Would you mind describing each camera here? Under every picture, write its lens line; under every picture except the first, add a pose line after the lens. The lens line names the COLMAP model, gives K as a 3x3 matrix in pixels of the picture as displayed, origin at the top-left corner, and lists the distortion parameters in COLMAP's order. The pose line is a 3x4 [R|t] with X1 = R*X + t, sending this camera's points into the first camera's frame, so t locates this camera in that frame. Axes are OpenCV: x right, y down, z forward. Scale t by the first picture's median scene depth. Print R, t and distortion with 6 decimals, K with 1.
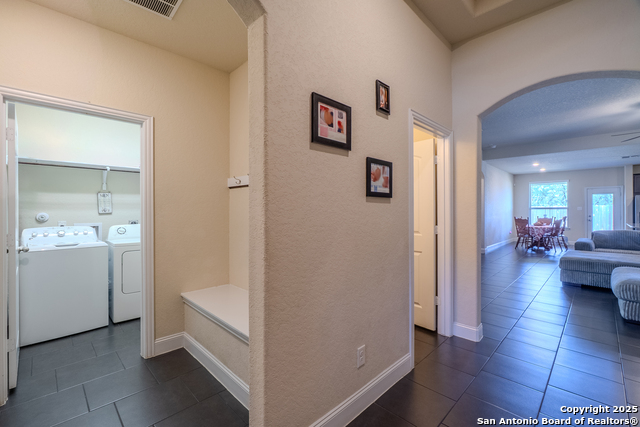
lens RADIAL K [[278.1, 0, 317.0], [0, 278.1, 211.9], [0, 0, 1]] dist [-0.006211, -0.000562]
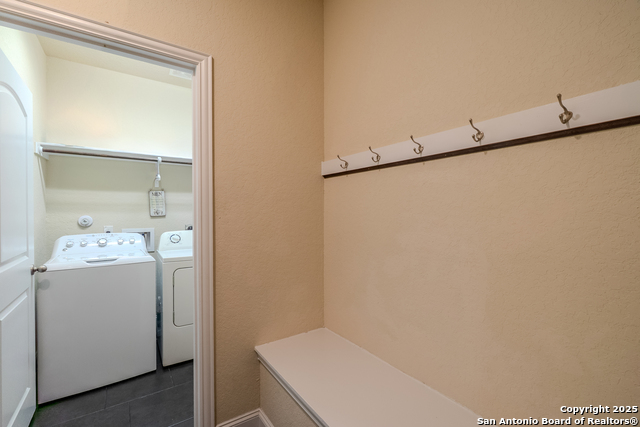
lens RADIAL K [[274.0, 0, 320.0], [0, 274.0, 215.3], [0, 0, 1]] dist [-0.003418, -0.000369]
pose [[0.986814, -0.000164, -0.161857, -0.209440], [0.001106, 0.999983, 0.005725, -0.001943], [0.161853, -0.005829, 0.986798, 0.358942]]
